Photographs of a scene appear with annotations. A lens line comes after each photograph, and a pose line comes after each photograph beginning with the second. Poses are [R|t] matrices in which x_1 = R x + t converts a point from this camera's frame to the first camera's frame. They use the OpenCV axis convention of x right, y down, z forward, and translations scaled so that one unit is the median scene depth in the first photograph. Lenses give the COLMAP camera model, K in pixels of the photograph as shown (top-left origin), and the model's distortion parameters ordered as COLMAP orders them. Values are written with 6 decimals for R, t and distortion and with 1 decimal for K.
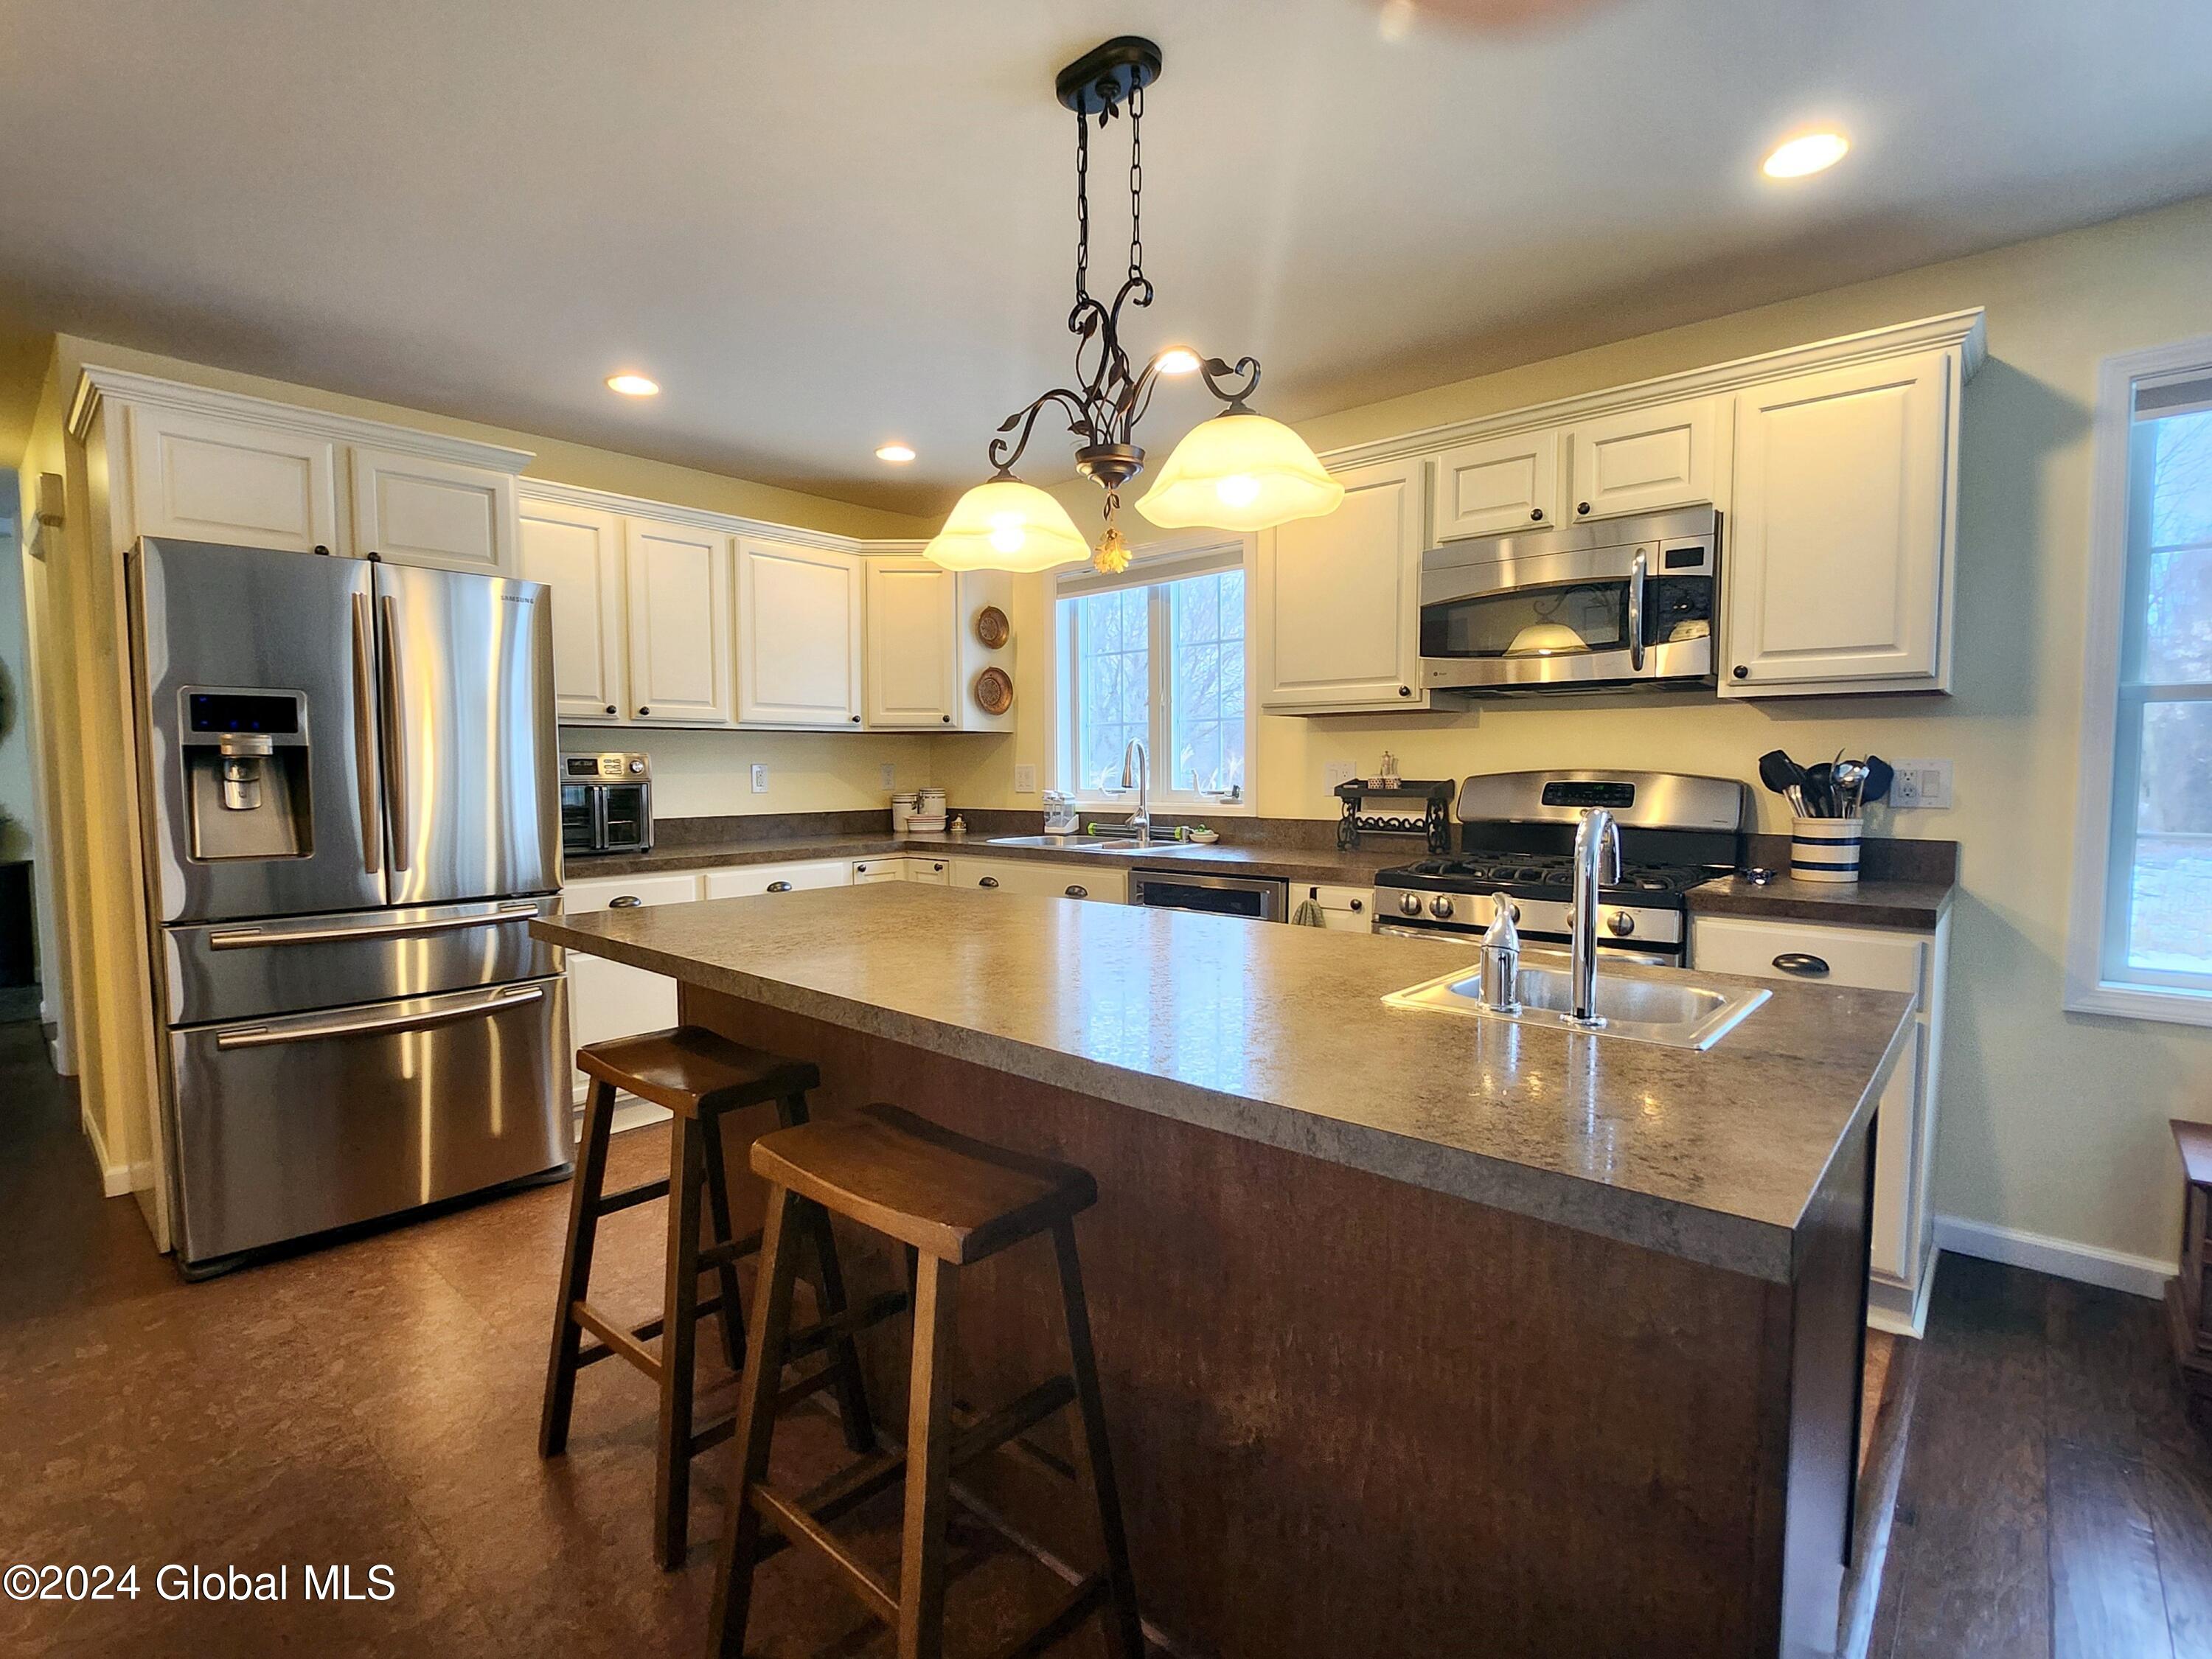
lens RADIAL K [[1043.2, 0, 1106.0], [0, 1043.2, 829.5], [0, 0, 1]] dist [-0.001759, -0.013312]
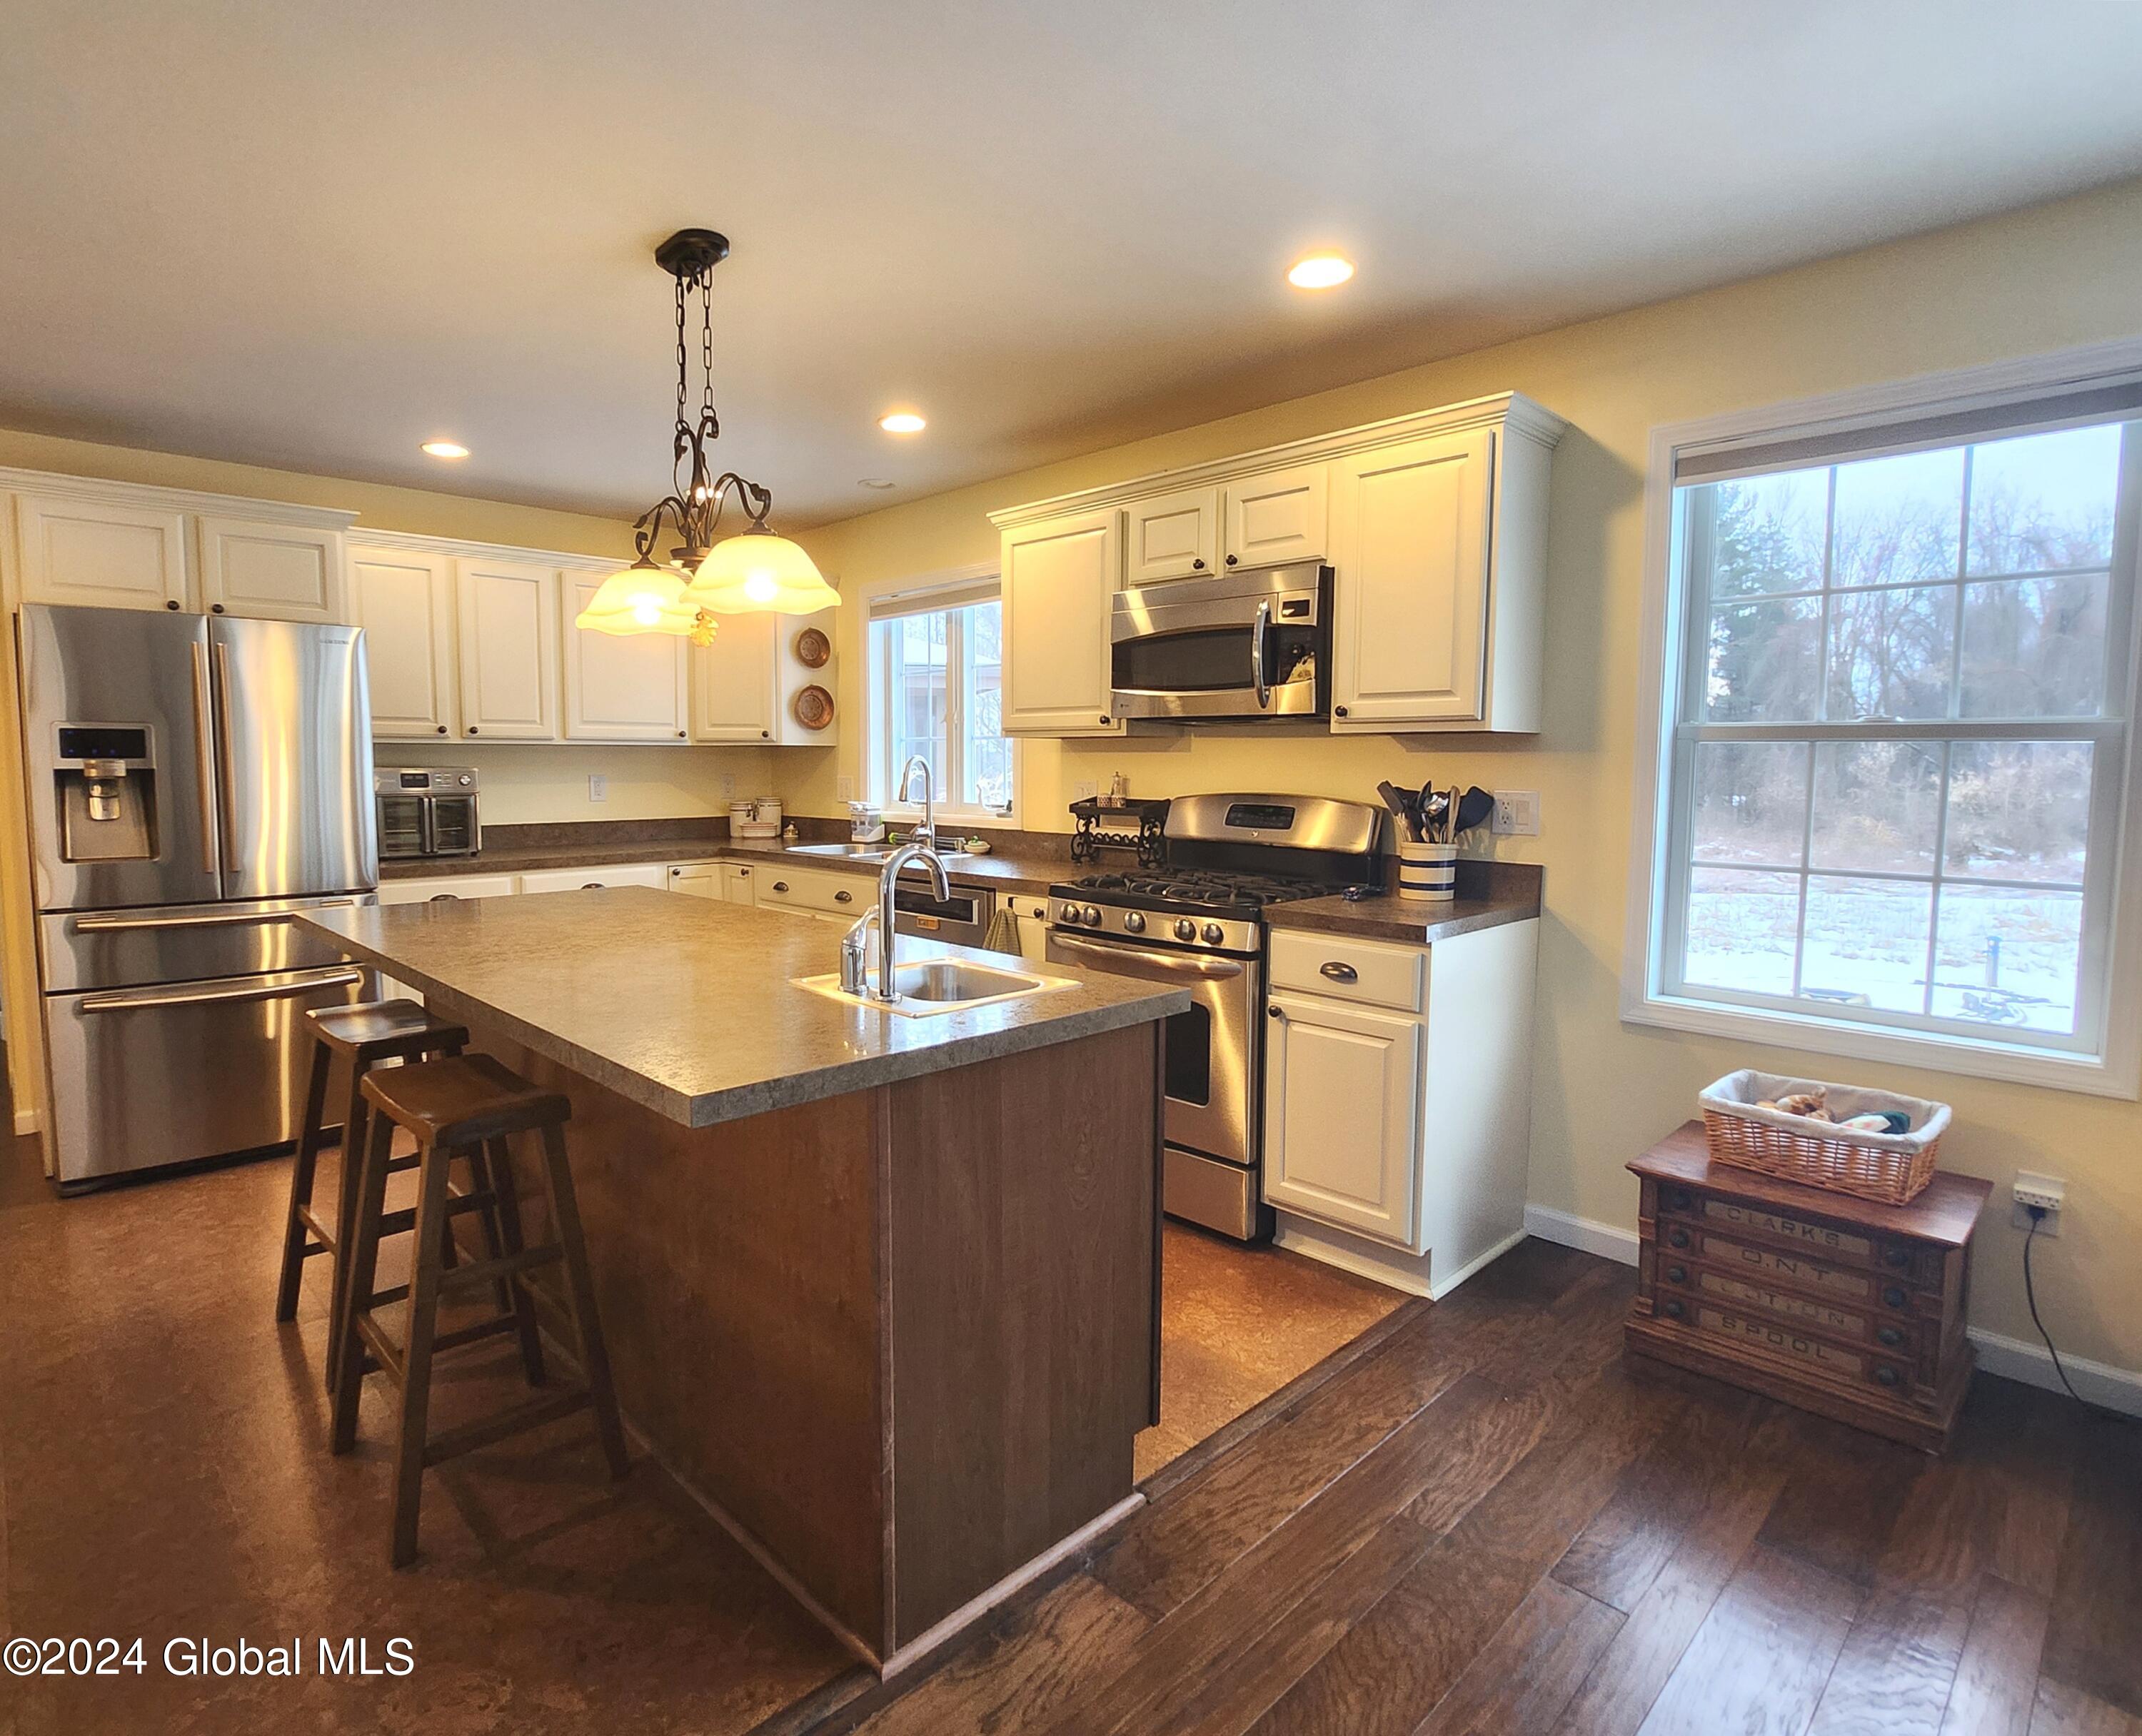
lens RADIAL K [[1144.7, 0, 1063.3], [0, 1144.7, 851.2], [0, 0, 1]] dist [-0.017758, -0.002535]
pose [[0.996677, 0.013517, -0.080323, 0.346268], [-0.011780, 0.999687, 0.022057, -0.020611], [0.080596, -0.021038, 0.996525, -0.212159]]
